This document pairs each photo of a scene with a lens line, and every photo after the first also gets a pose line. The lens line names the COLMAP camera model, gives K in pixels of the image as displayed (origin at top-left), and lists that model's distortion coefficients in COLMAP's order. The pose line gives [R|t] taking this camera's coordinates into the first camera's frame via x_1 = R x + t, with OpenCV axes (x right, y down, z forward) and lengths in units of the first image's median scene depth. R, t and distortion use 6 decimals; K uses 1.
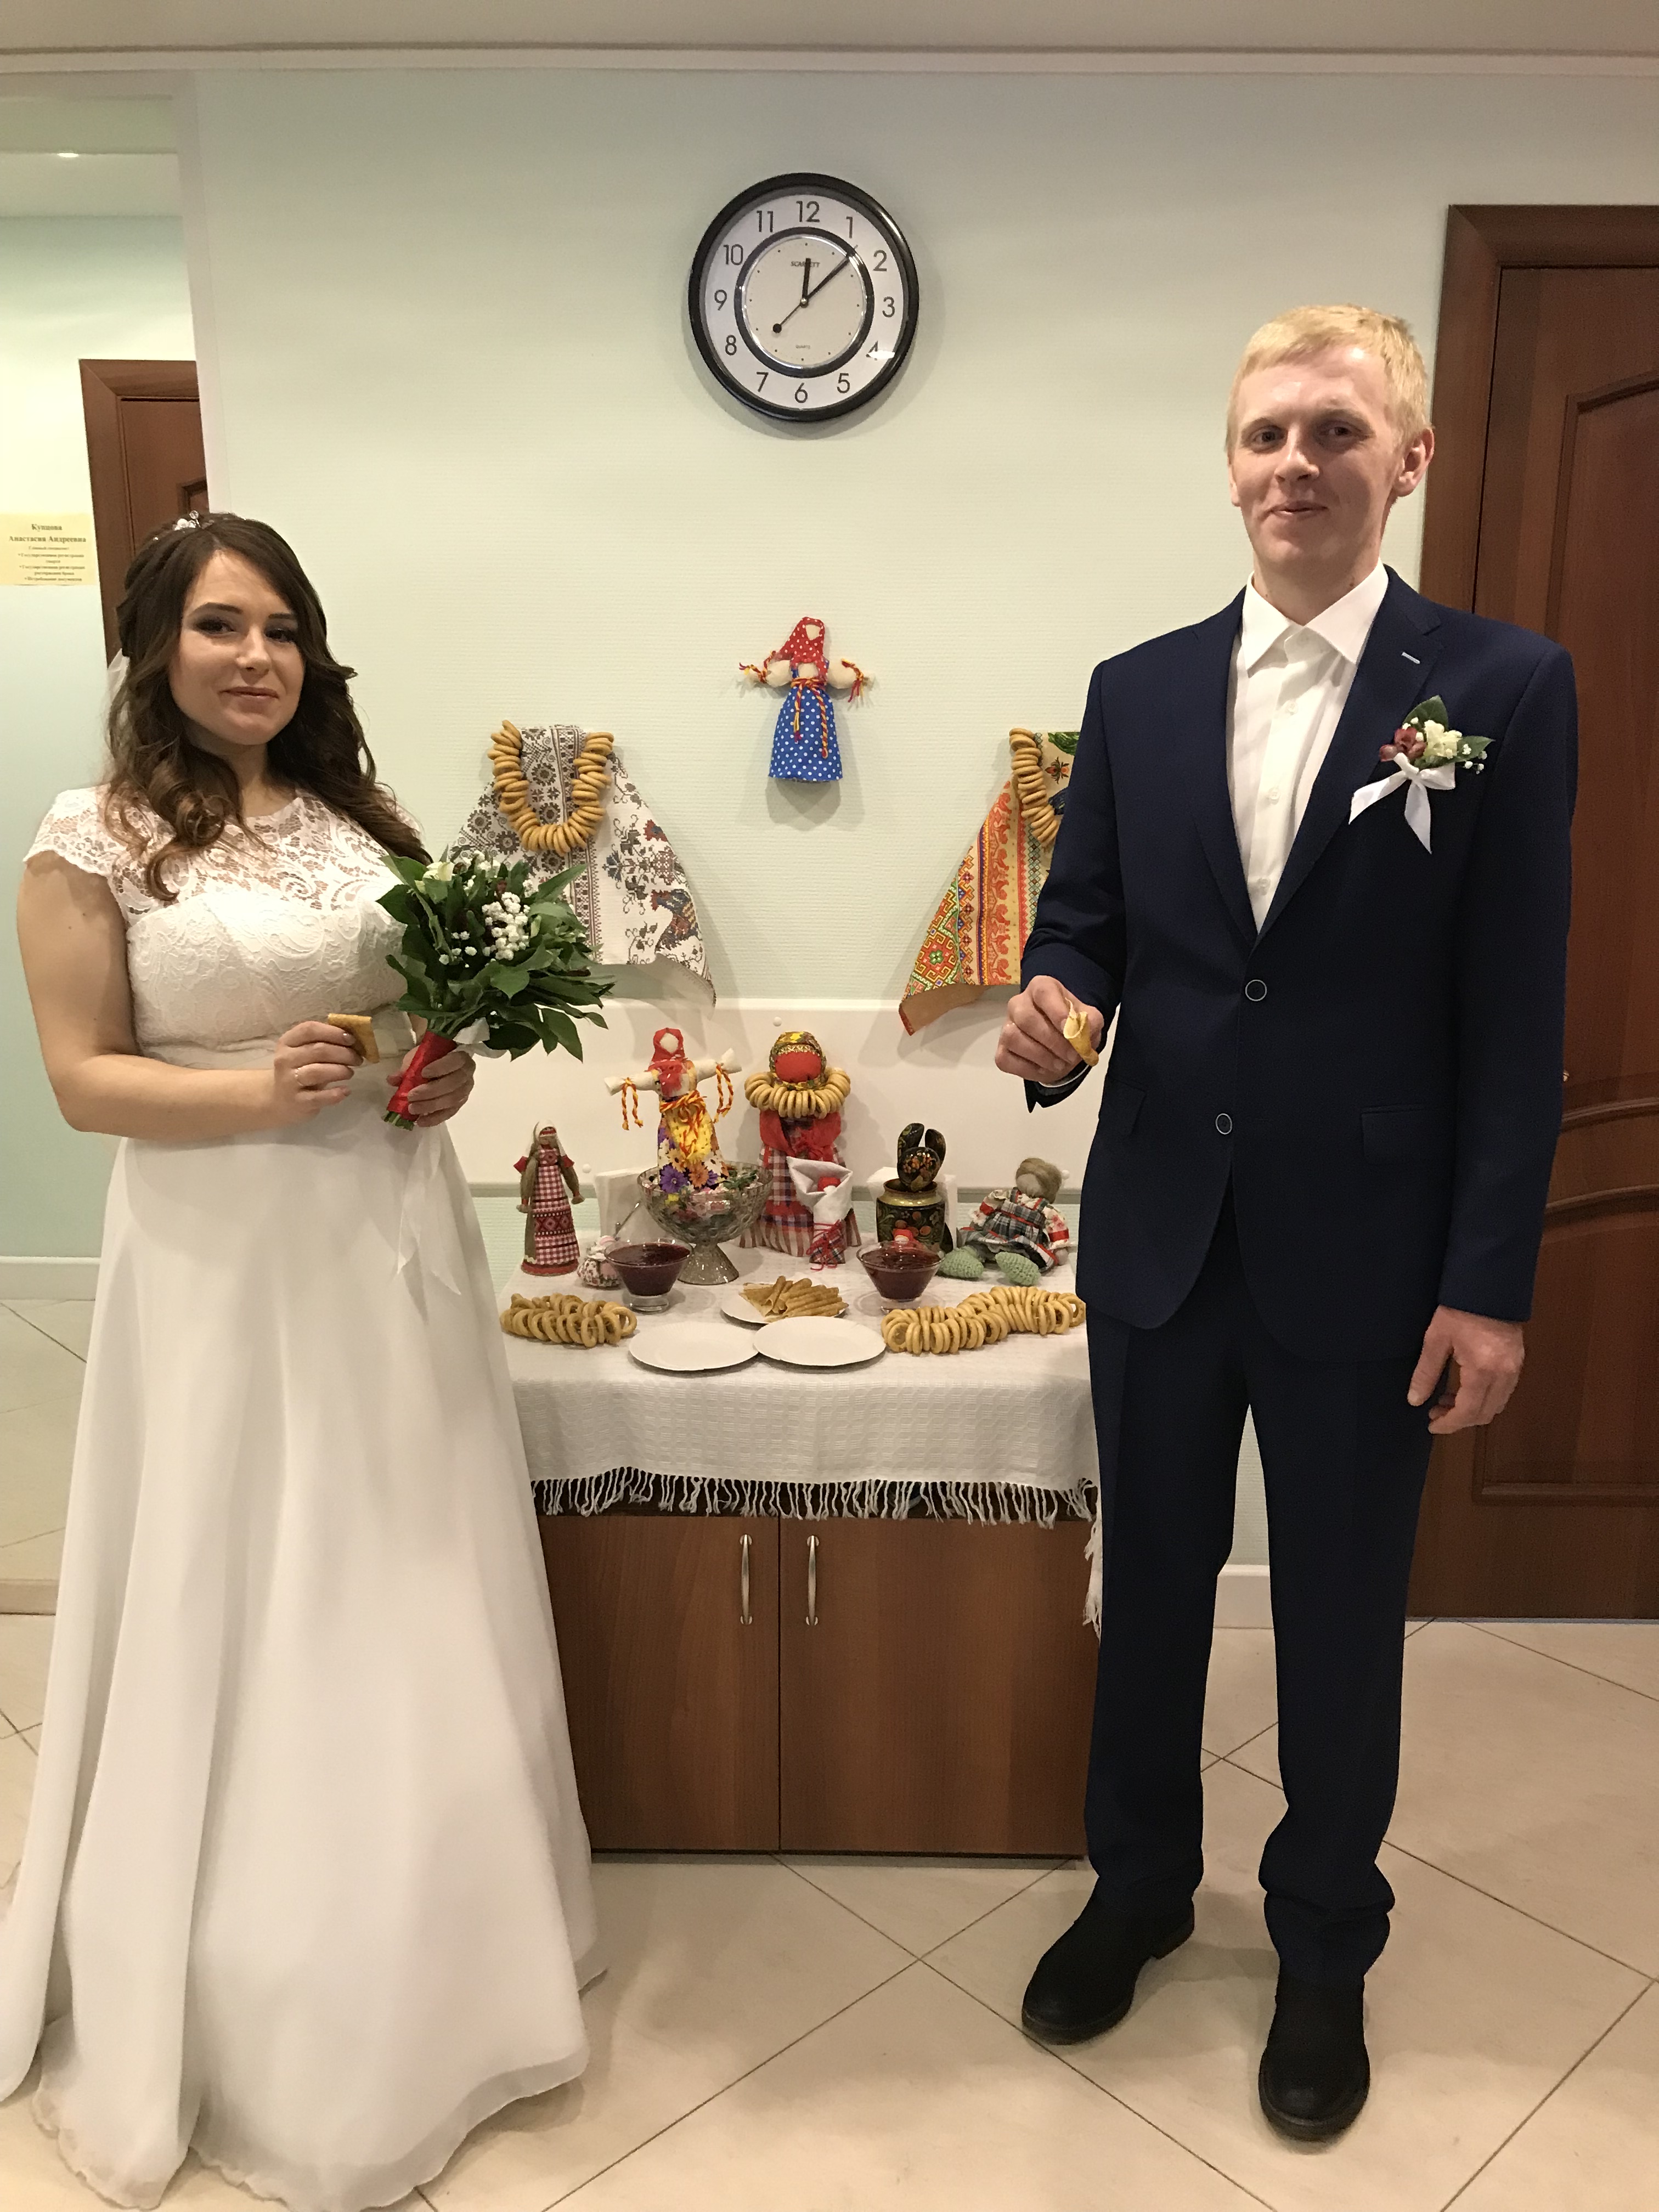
lens RADIAL K [[1808.5, 0, 829.4], [0, 1808.5, 1114.1], [0, 0, 1]] dist [0.006943, 0.011695]
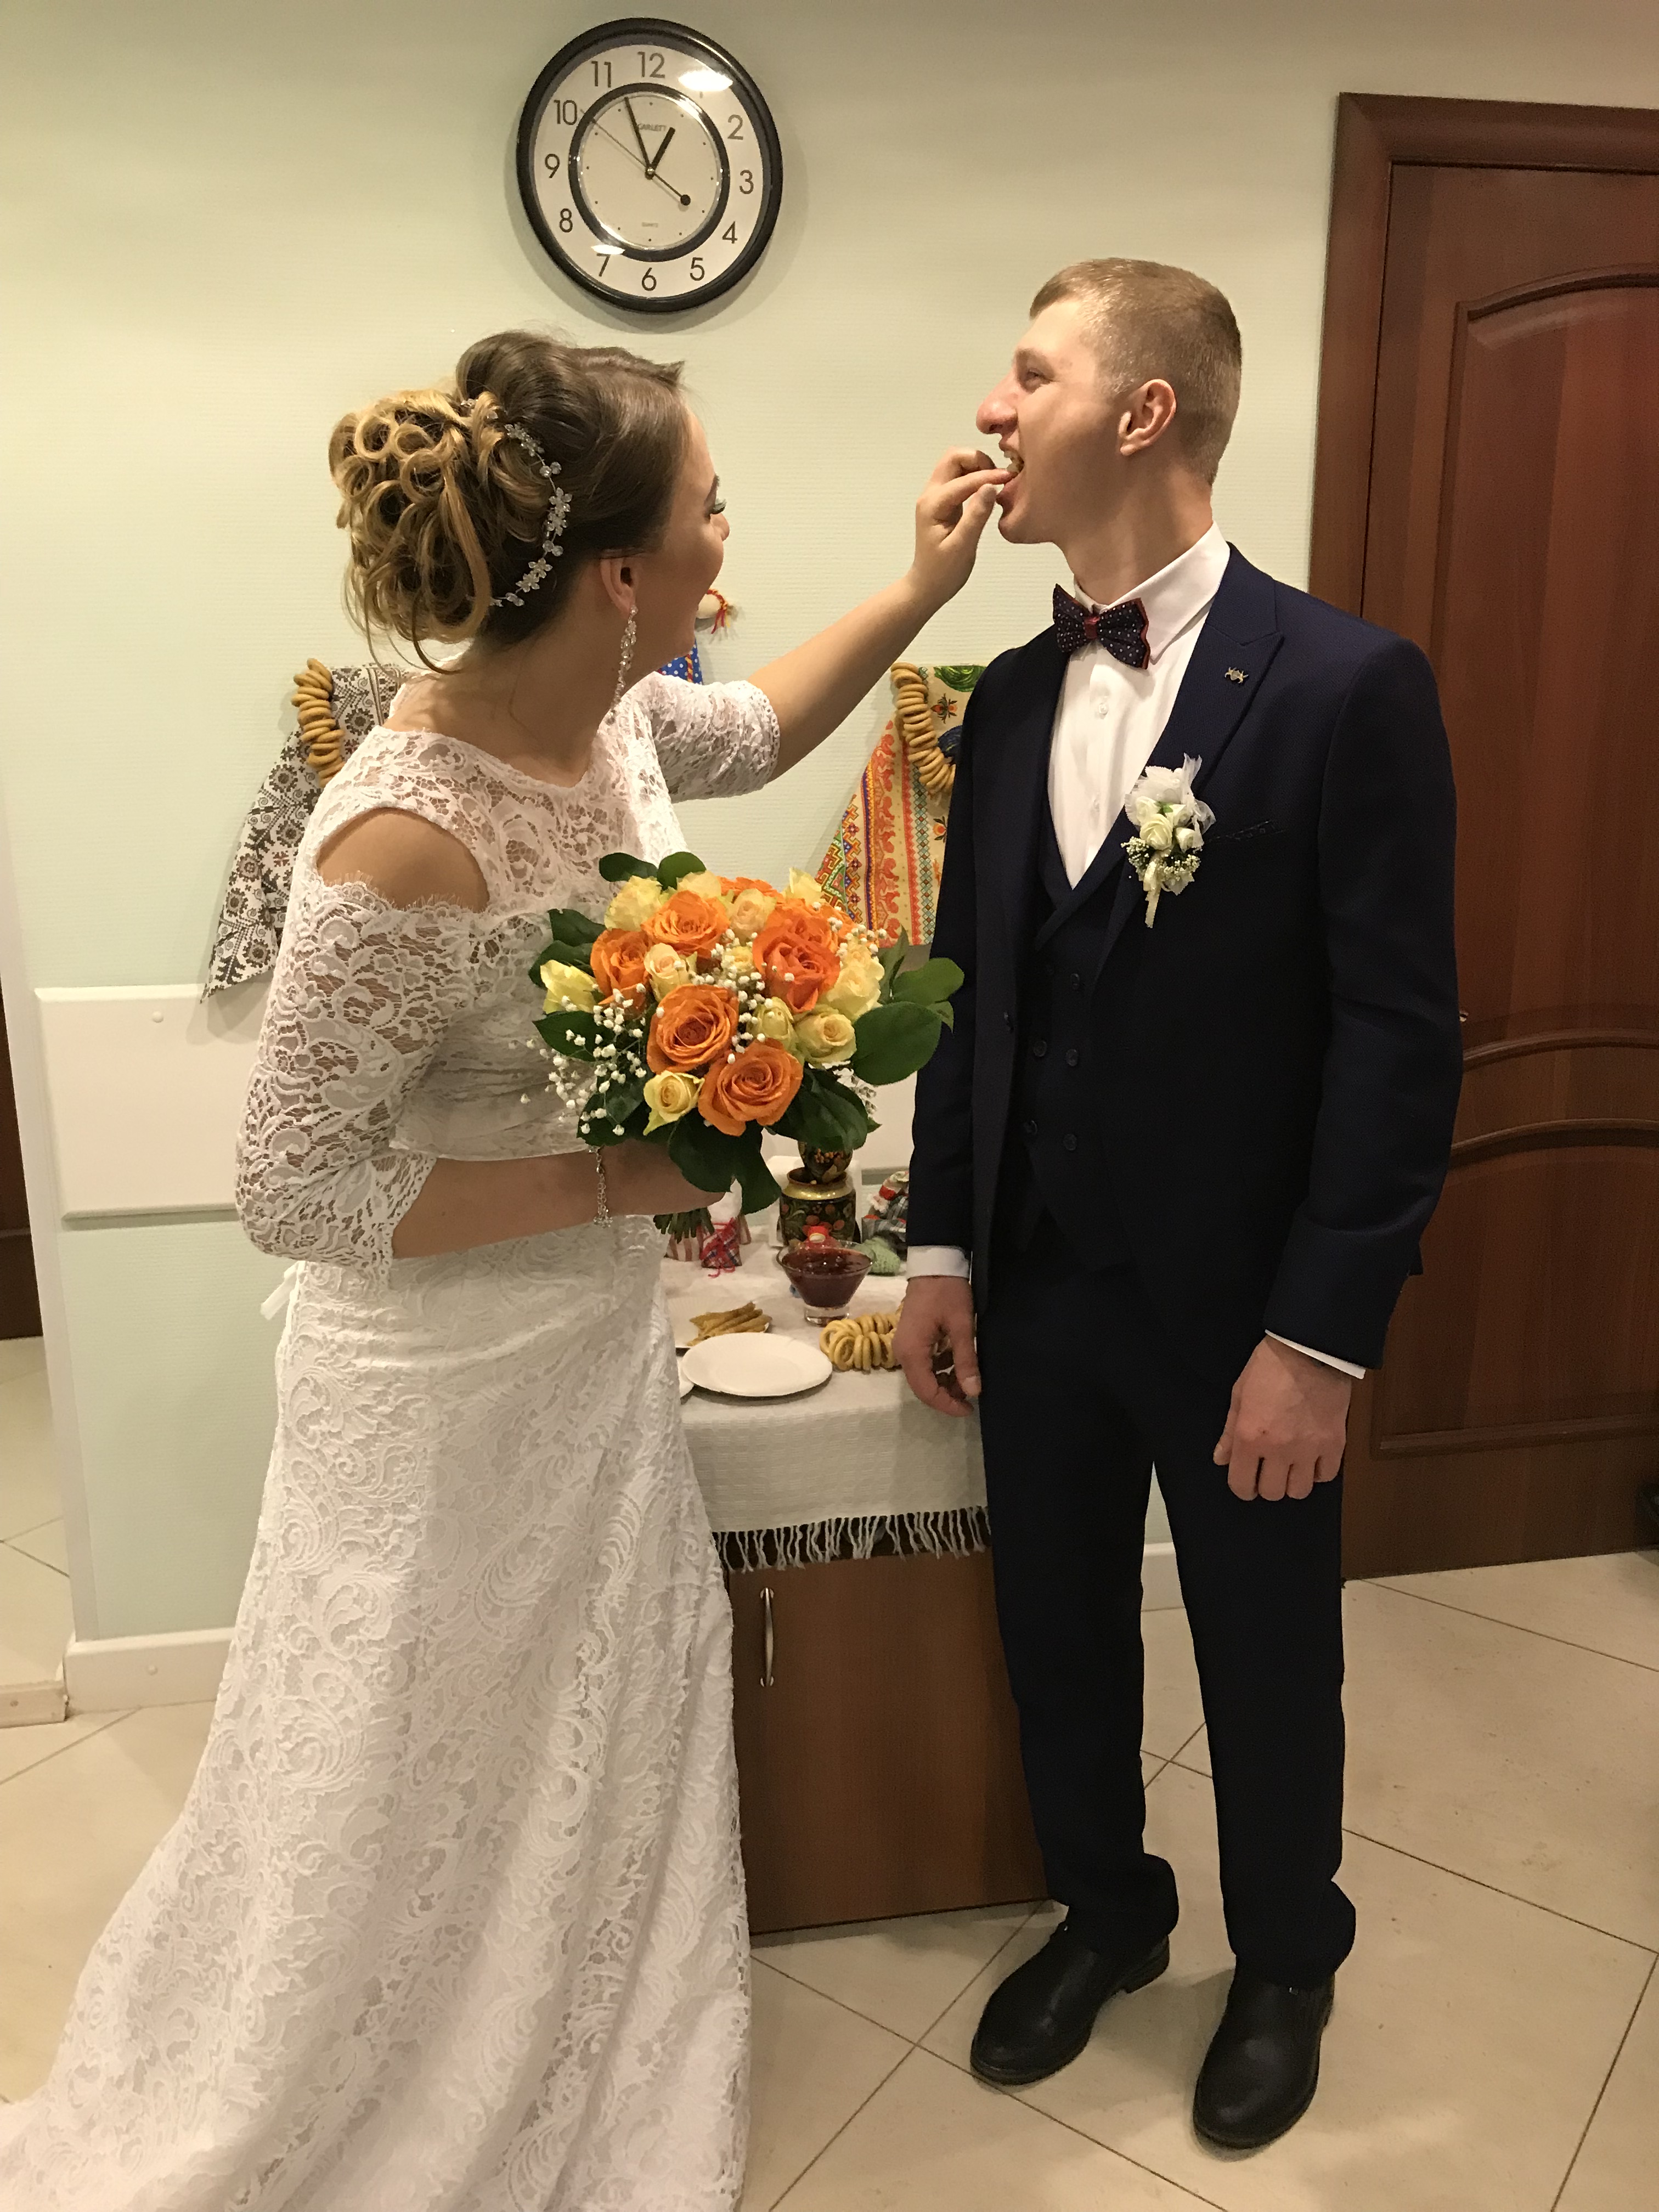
lens RADIAL K [[1808.5, 0, 831.4], [0, 1808.5, 1096.7], [0, 0, 1]] dist [0.006943, 0.011695]
pose [[0.981576, -0.054548, 0.183120, -0.109233], [0.049624, 0.998275, 0.031367, -0.027245], [-0.184516, -0.021702, 0.982590, 0.115849]]
